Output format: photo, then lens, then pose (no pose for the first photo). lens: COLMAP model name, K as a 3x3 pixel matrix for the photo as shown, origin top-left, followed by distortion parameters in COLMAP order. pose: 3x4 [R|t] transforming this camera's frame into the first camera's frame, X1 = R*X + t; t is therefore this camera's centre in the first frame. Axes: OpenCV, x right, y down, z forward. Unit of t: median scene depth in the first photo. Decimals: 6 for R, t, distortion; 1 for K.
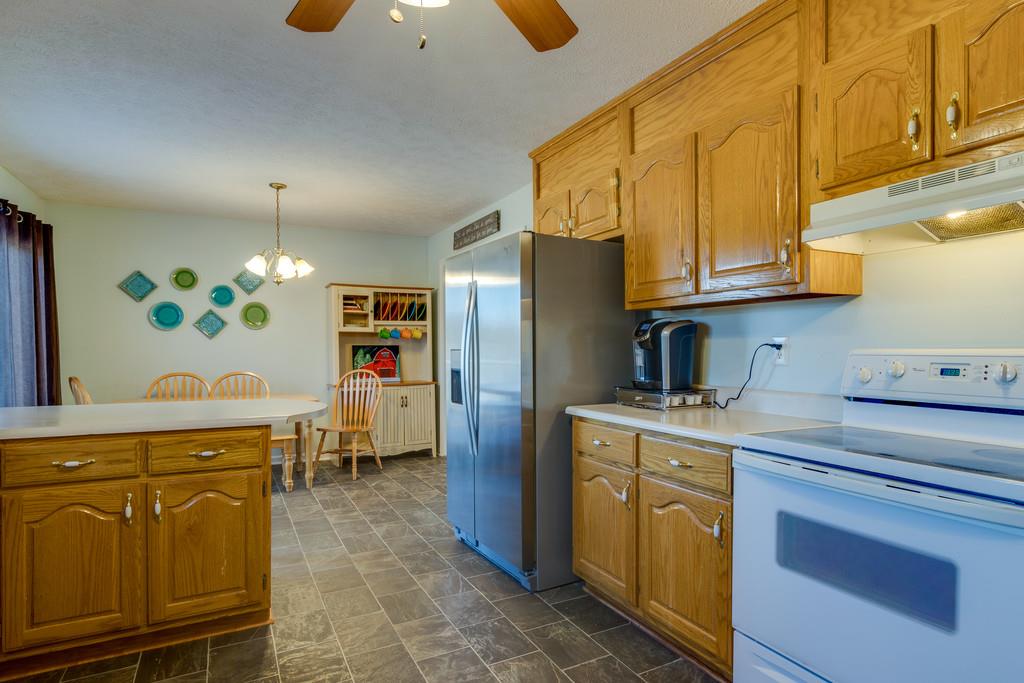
lens RADIAL K [[546.7, 0, 522.3], [0, 546.7, 355.4], [0, 0, 1]] dist [0.001641, -0.000622]
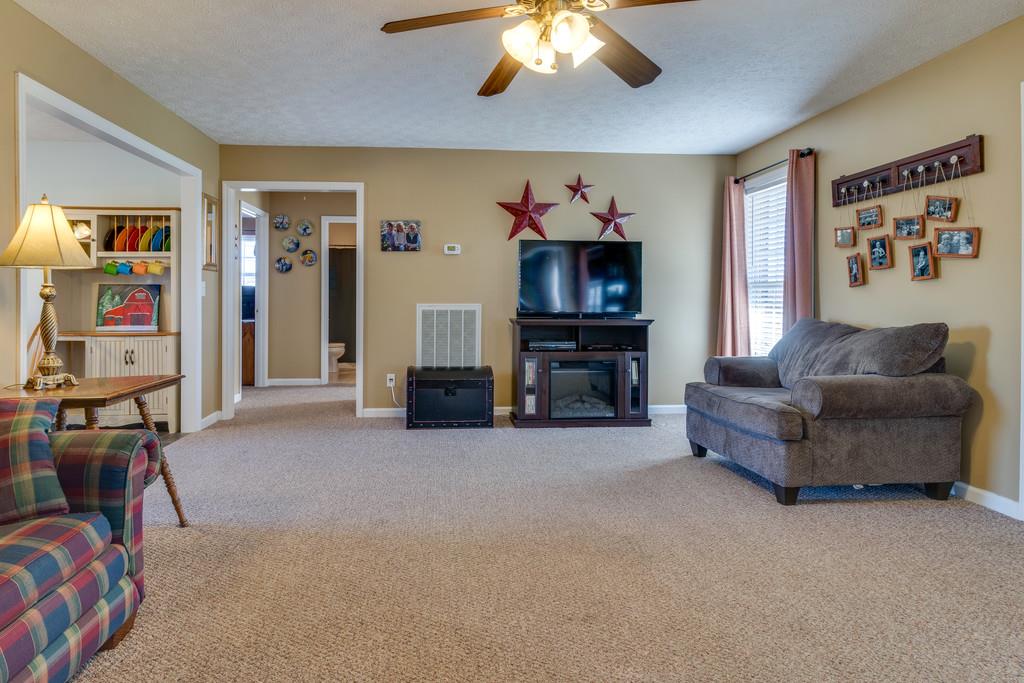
lens RADIAL K [[560.0, 0, 486.6], [0, 560.0, 313.7], [0, 0, 1]] dist [0.002542, 0.000039]
pose [[0.912845, 0.012835, -0.408105, 0.742736], [-0.007587, 0.999866, 0.014477, 0.011631], [0.408236, -0.010119, 0.912820, 0.654564]]
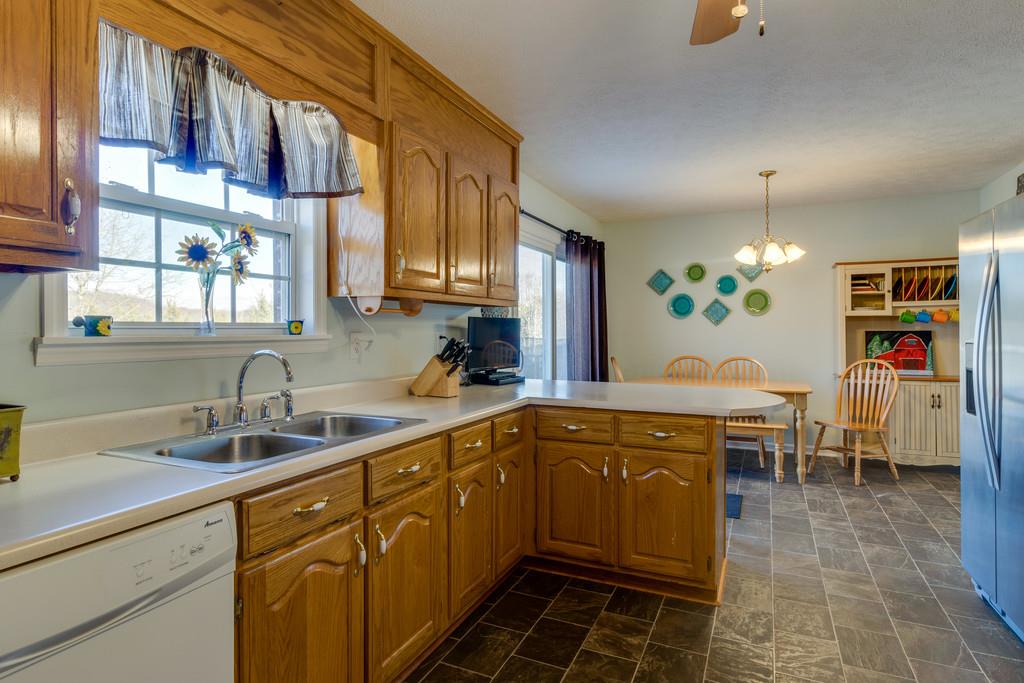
lens RADIAL K [[550.4, 0, 514.3], [0, 550.4, 332.0], [0, 0, 1]] dist [0.000373, 0.000469]
pose [[0.601170, 0.000732, -0.799121, 0.075737], [-0.005937, 0.999976, -0.003551, -0.013843], [0.799099, 0.006879, 0.601160, 0.027940]]
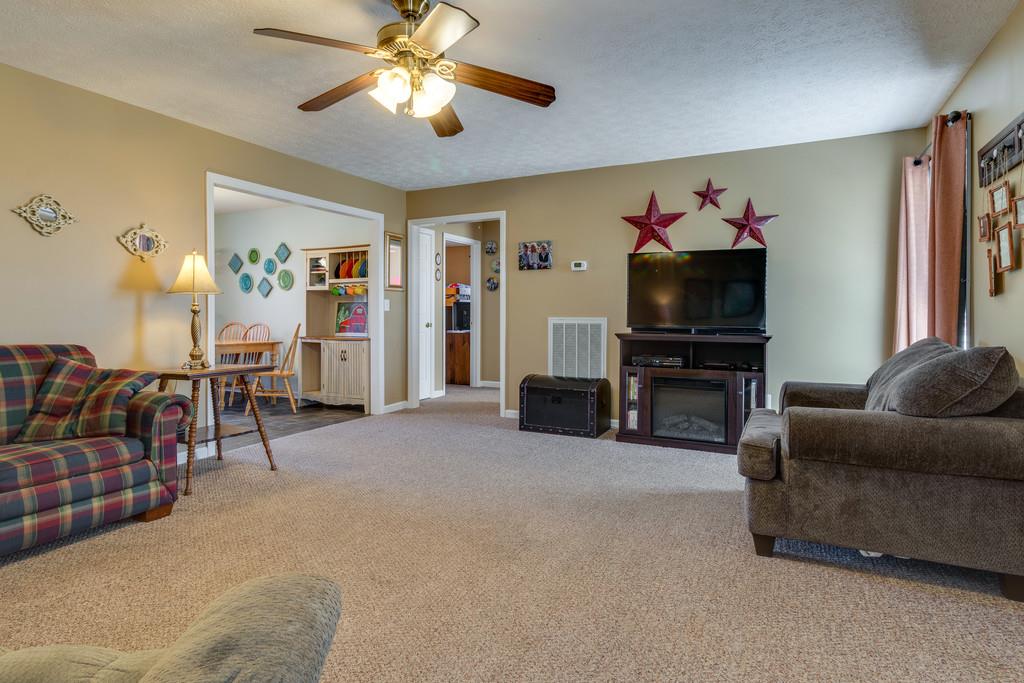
lens RADIAL K [[550.4, 0, 514.3], [0, 550.4, 332.0], [0, 0, 1]] dist [0.000373, 0.000469]
pose [[0.571816, 0.030192, -0.819826, 1.113729], [-0.012918, 0.999530, 0.027799, 0.007841], [0.820280, -0.005305, 0.571938, 0.888466]]
